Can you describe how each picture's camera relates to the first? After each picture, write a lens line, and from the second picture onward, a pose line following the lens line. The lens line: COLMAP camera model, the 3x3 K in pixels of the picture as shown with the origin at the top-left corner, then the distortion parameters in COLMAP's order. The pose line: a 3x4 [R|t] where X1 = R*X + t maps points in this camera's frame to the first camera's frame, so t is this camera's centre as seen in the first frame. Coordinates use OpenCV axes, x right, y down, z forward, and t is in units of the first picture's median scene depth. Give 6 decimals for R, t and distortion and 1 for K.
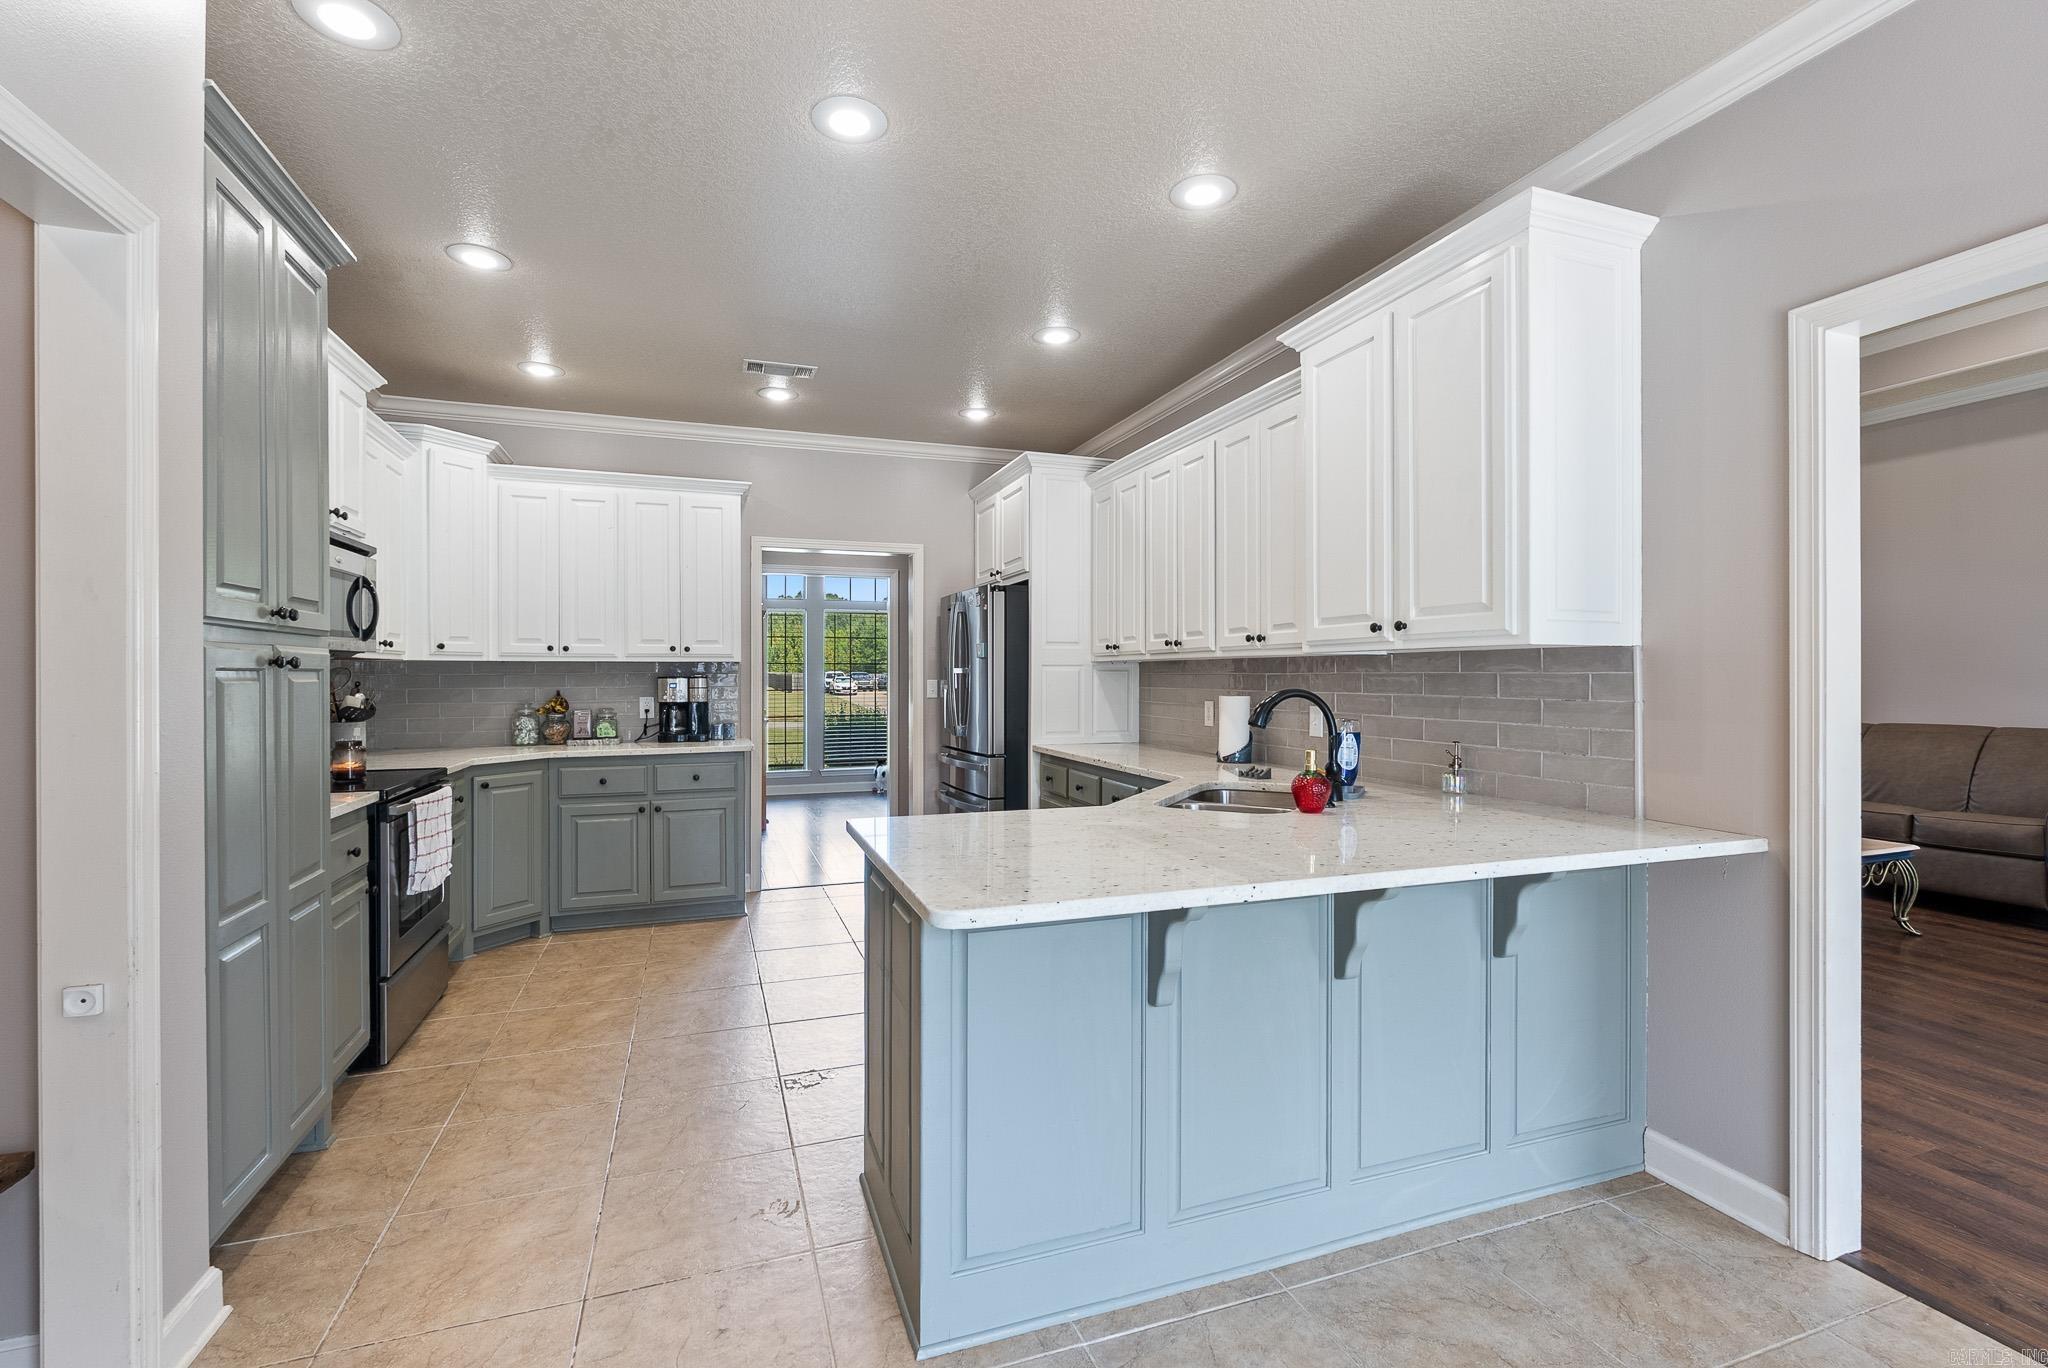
lens RADIAL K [[917.0, 0, 1019.7], [0, 917.0, 676.0], [0, 0, 1]] dist [-0.007140, 0.000451]
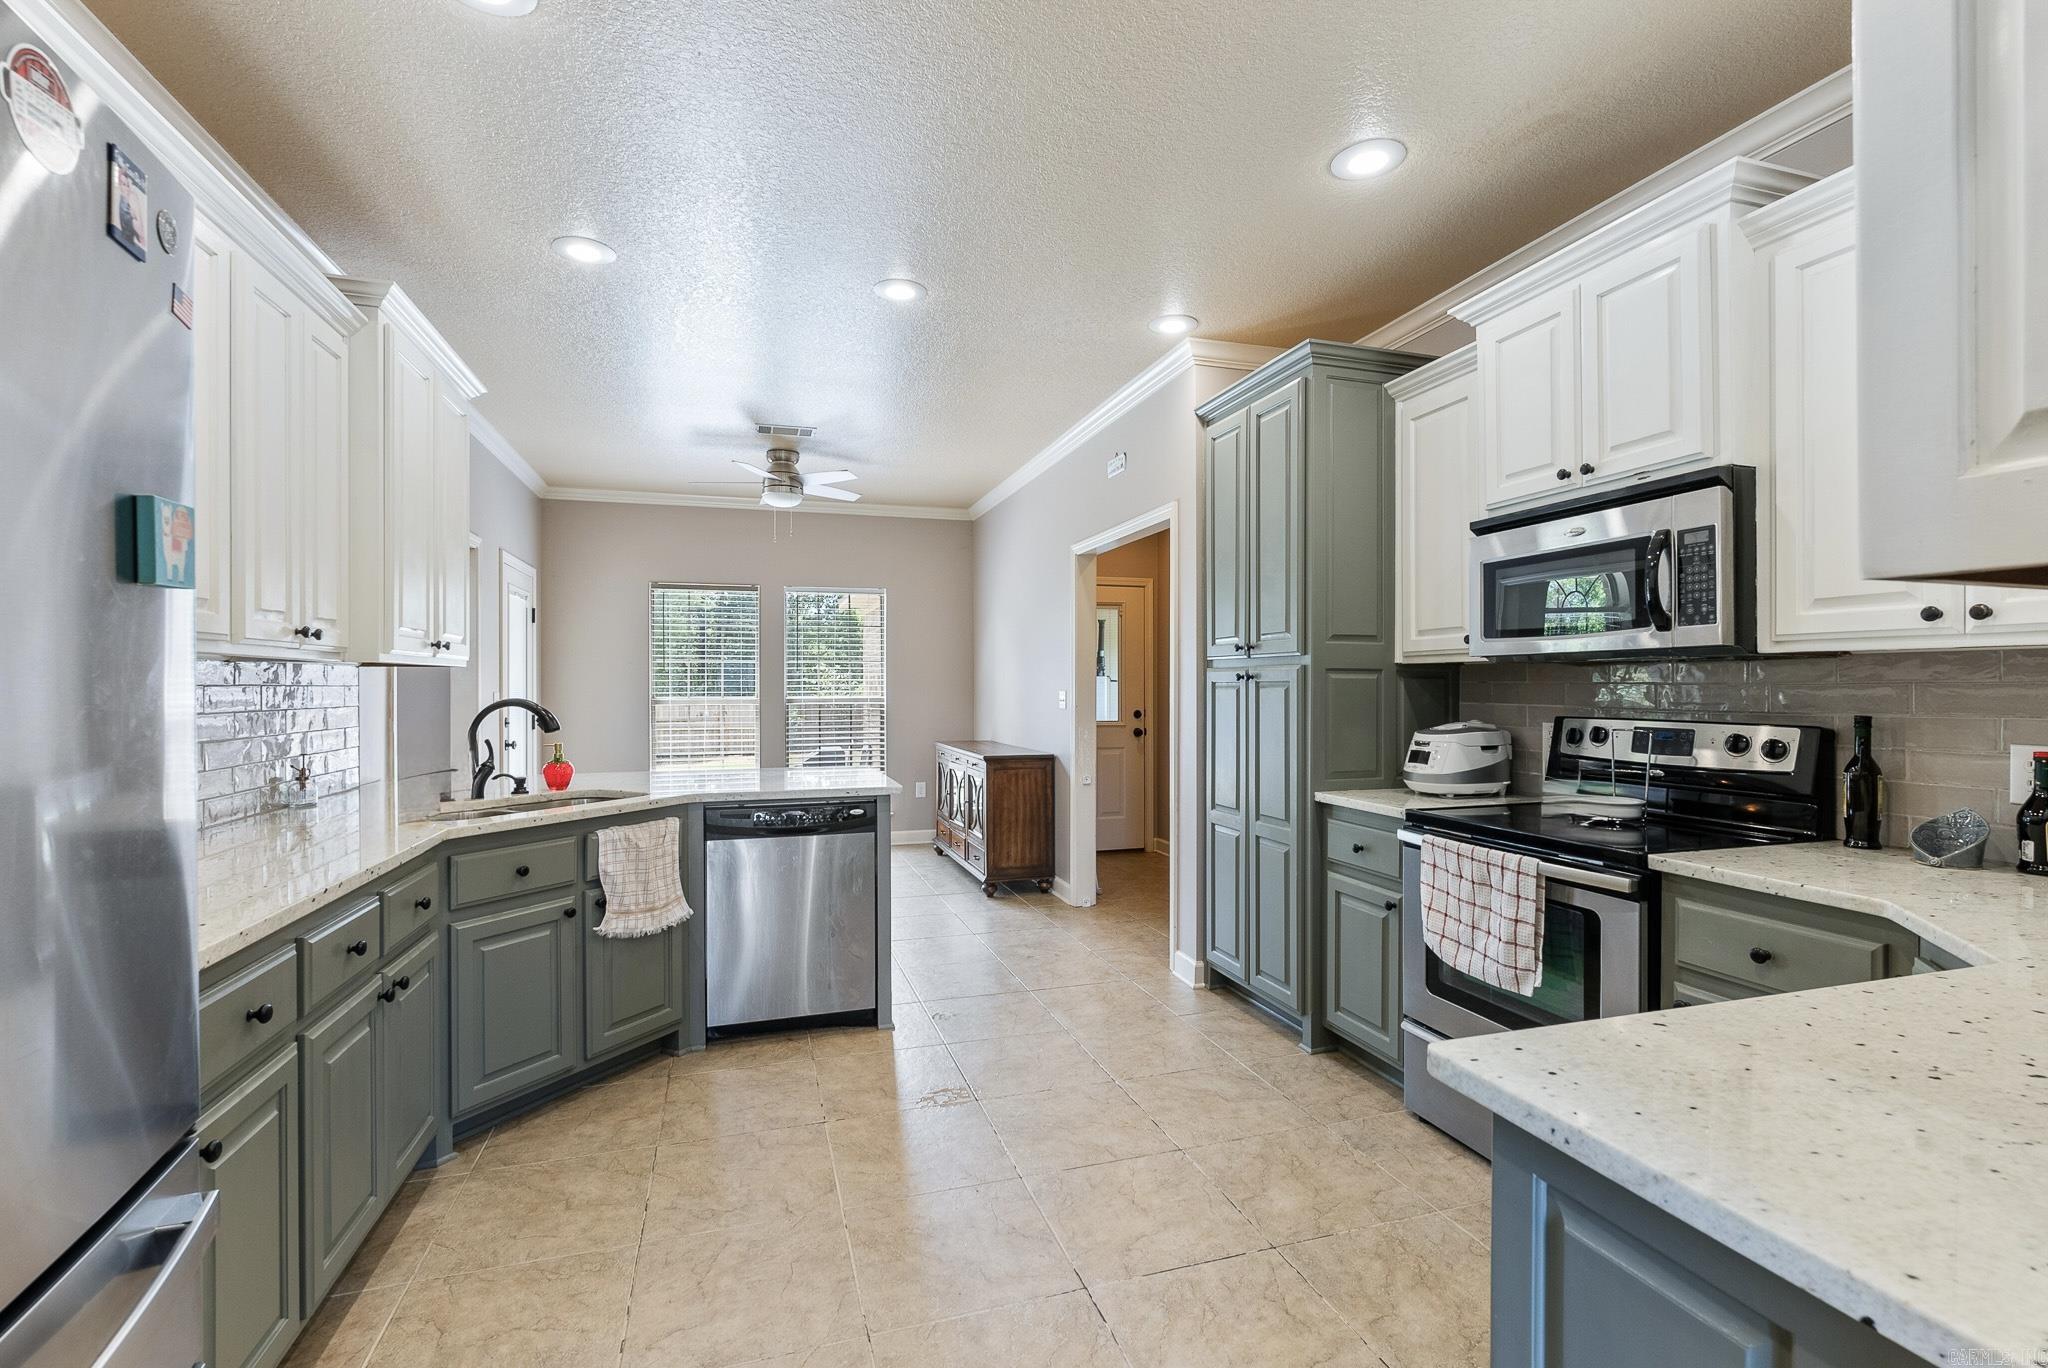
lens RADIAL K [[917.0, 0, 1024.3], [0, 917.0, 682.8], [0, 0, 1]] dist [-0.007140, 0.000451]
pose [[-0.999552, 0.003194, 0.029760, -0.315559], [0.003329, 0.999984, 0.004501, -0.009008], [-0.029745, 0.004598, -0.999547, 1.807678]]
